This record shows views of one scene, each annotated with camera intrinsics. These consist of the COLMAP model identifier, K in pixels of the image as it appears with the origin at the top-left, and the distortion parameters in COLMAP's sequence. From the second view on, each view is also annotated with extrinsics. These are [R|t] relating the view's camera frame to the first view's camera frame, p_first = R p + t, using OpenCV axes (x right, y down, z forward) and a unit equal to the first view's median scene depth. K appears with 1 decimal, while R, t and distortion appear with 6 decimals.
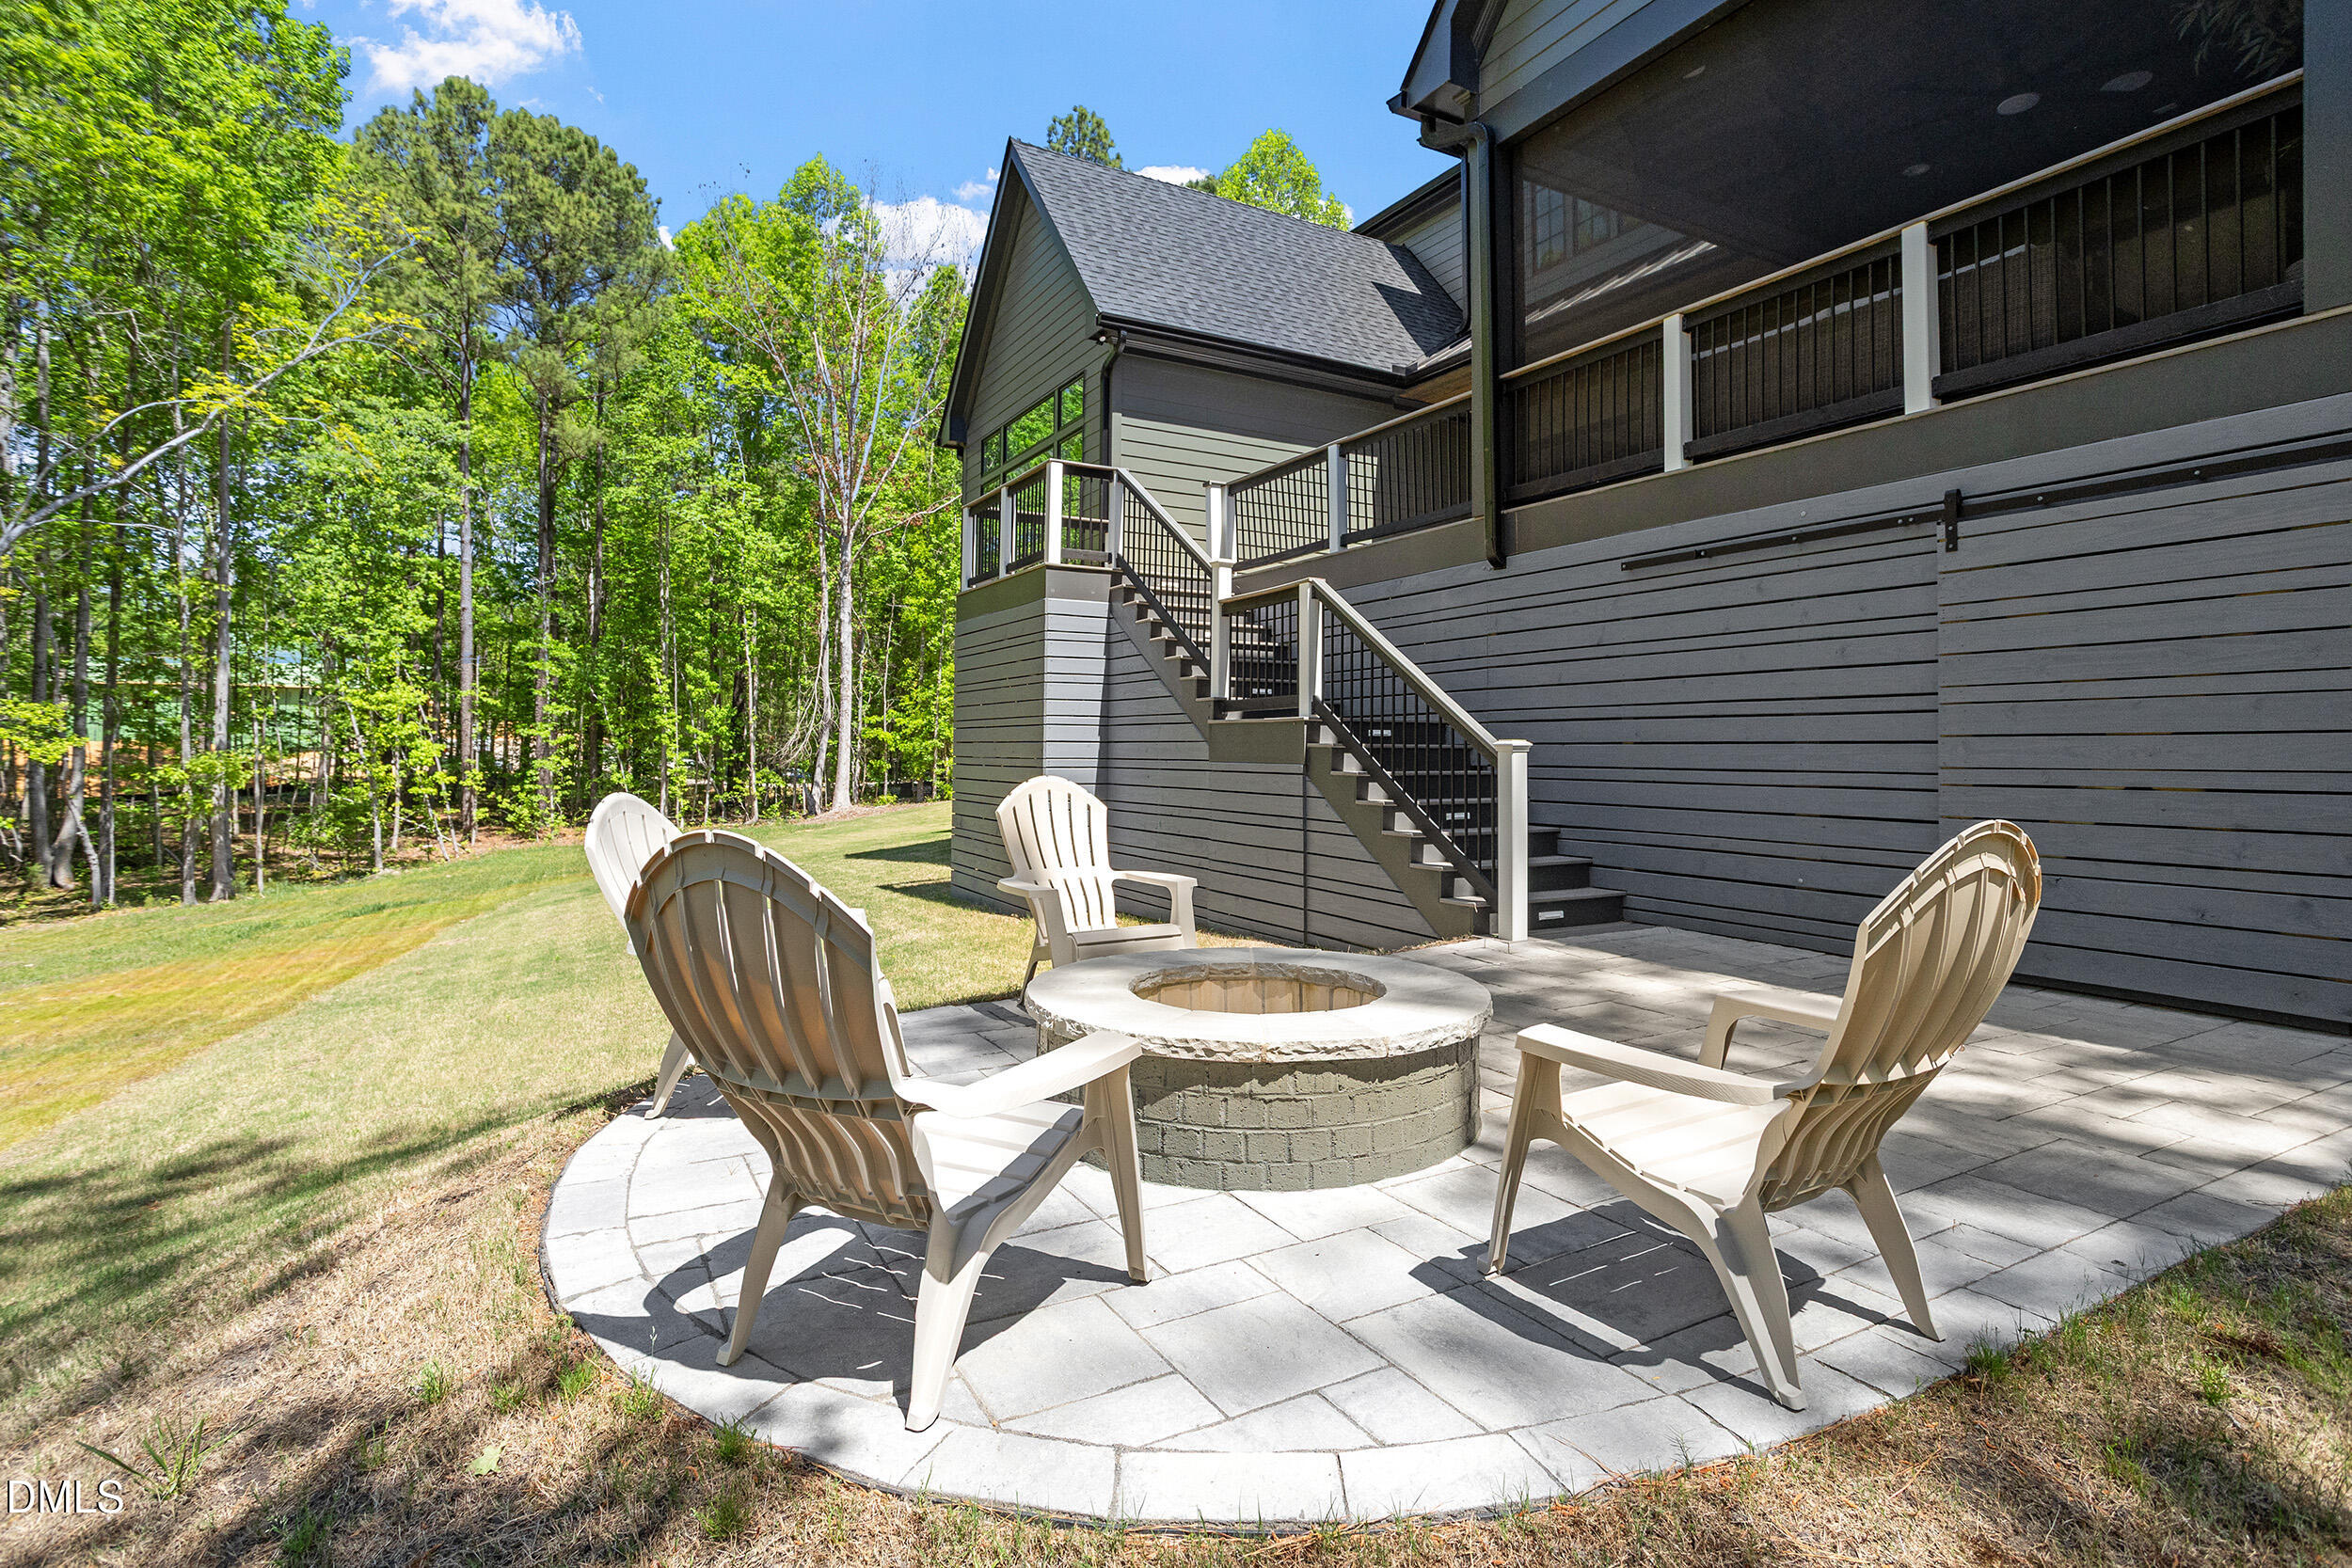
lens RADIAL K [[1164.0, 0, 1178.8], [0, 1164.0, 749.9], [0, 0, 1]] dist [-0.030945, 0.000141]
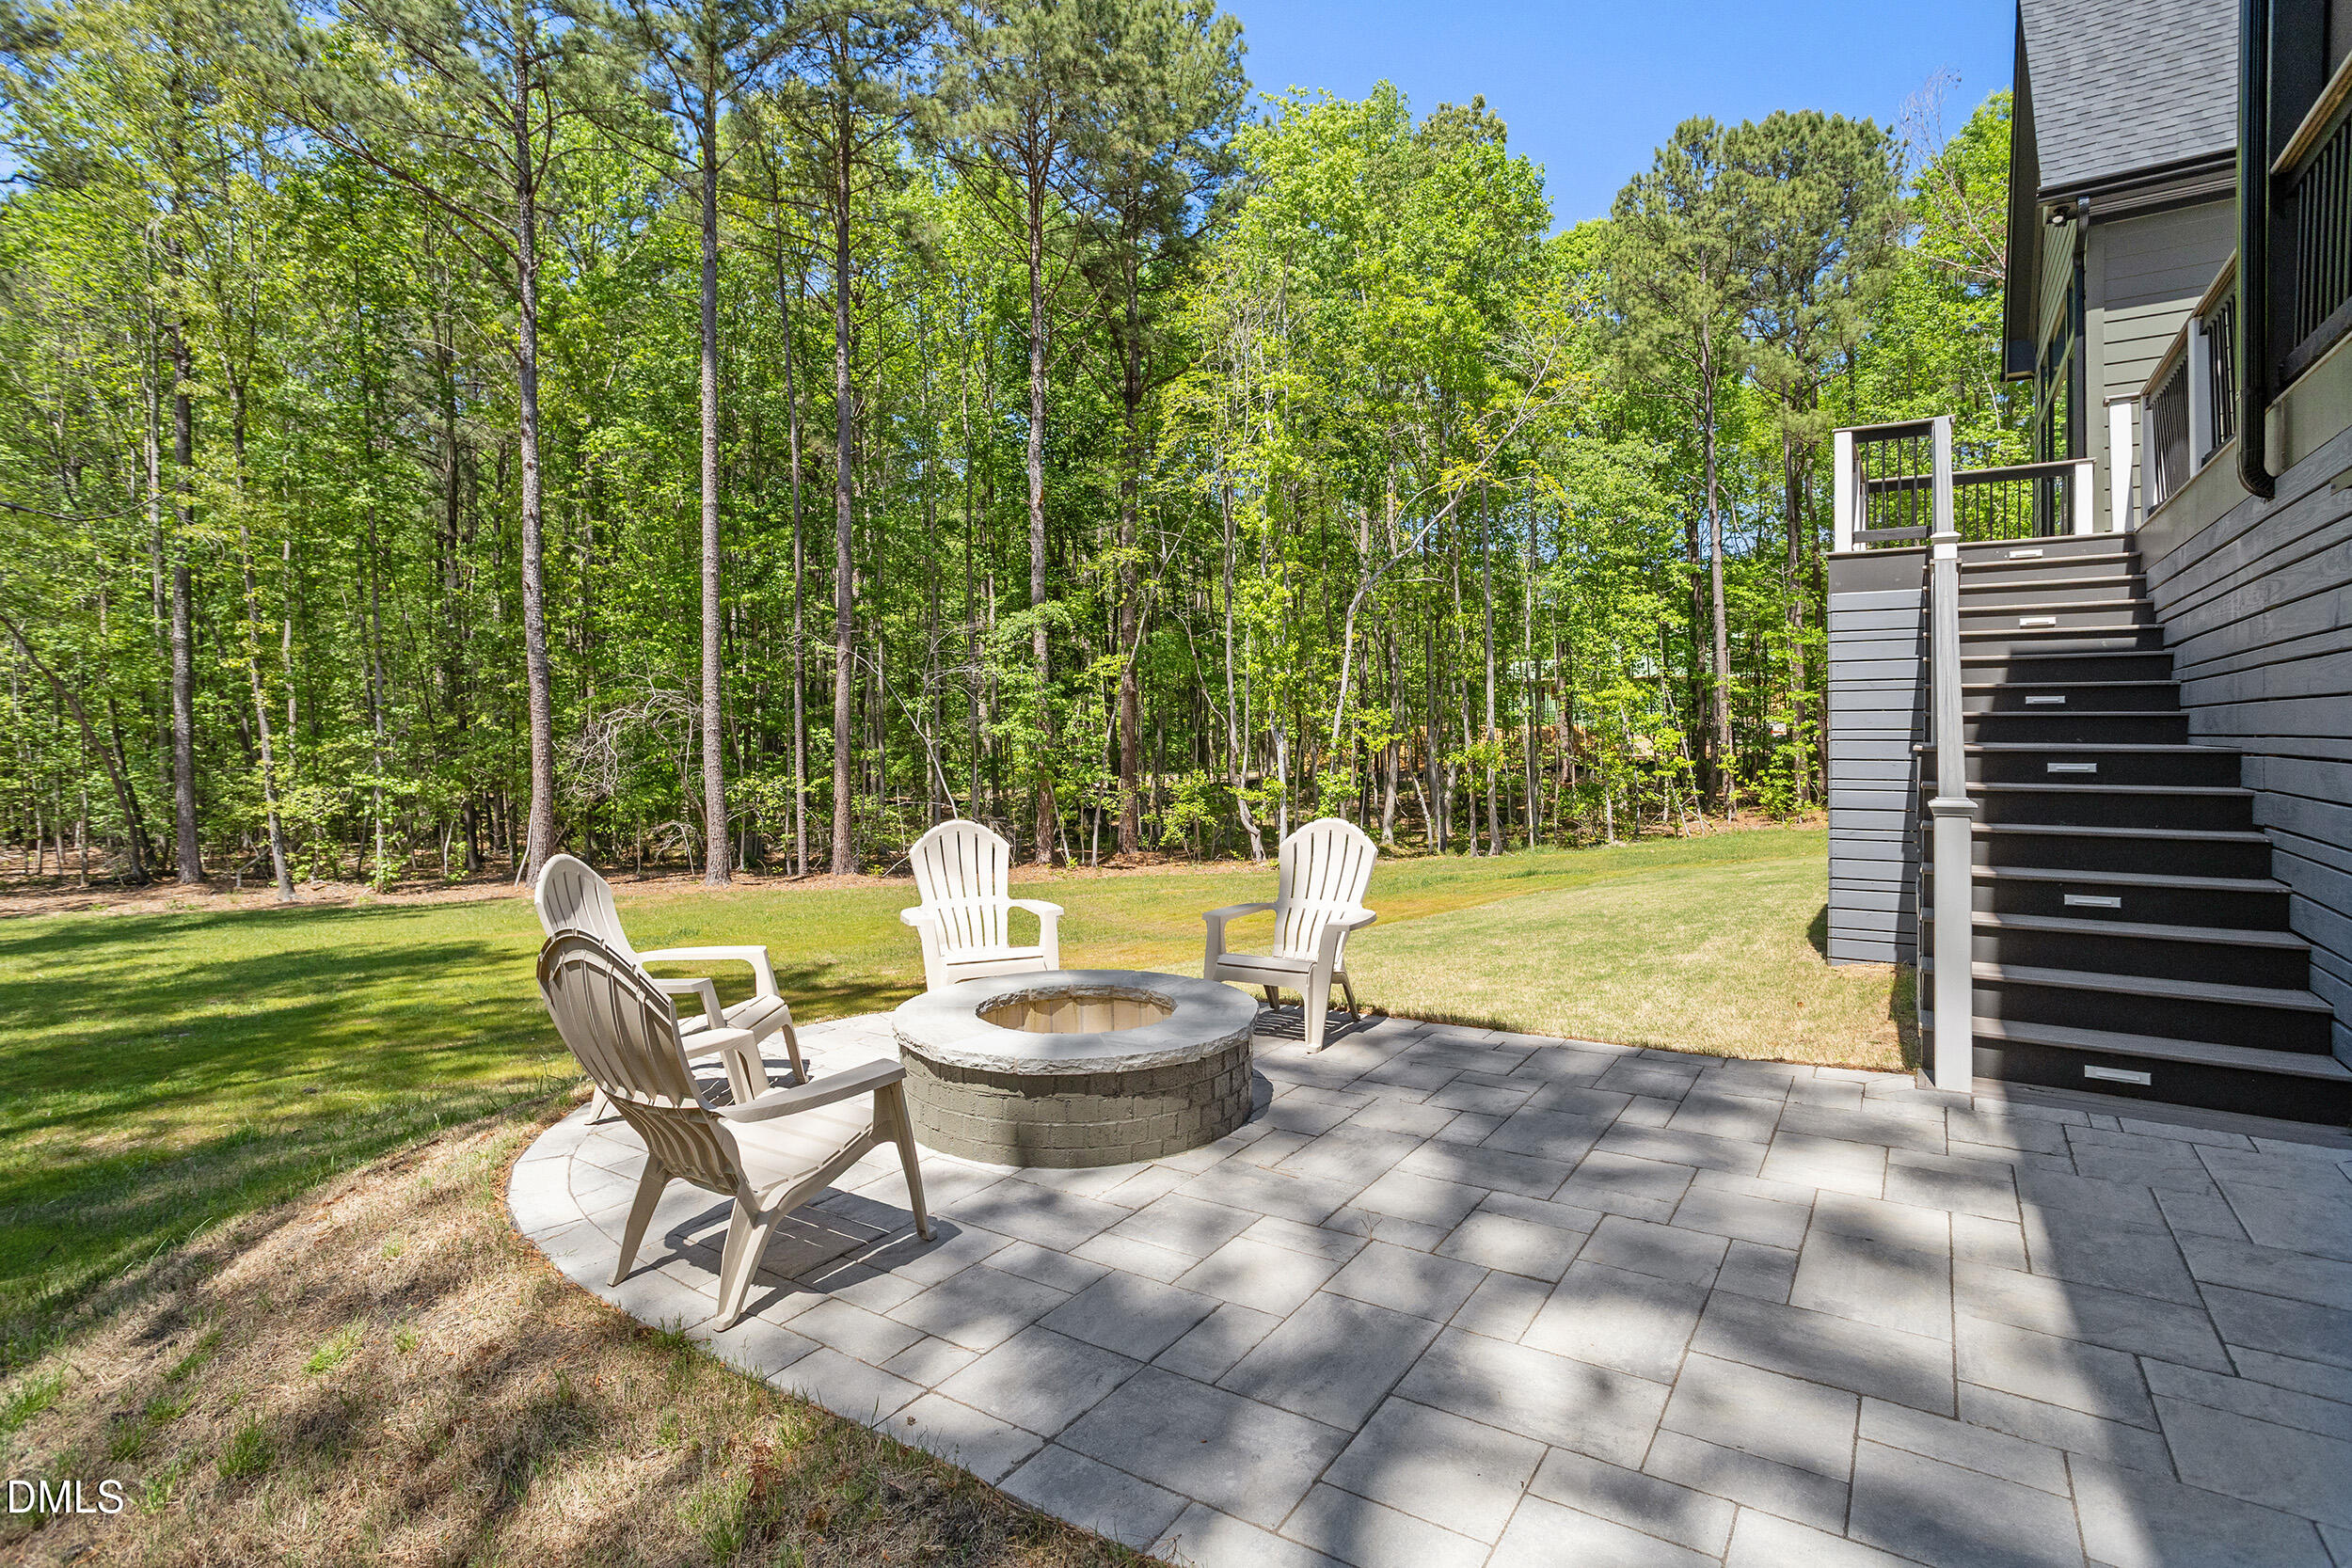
lens RADIAL K [[1146.9, 0, 1178.6], [0, 1146.9, 748.6], [0, 0, 1]] dist [0.002242, 0.000170]
pose [[0.465680, 0.006640, -0.884928, 0.143133], [0.010727, 0.999856, 0.013147, -0.010655], [0.884888, -0.015615, 0.465542, 0.060472]]
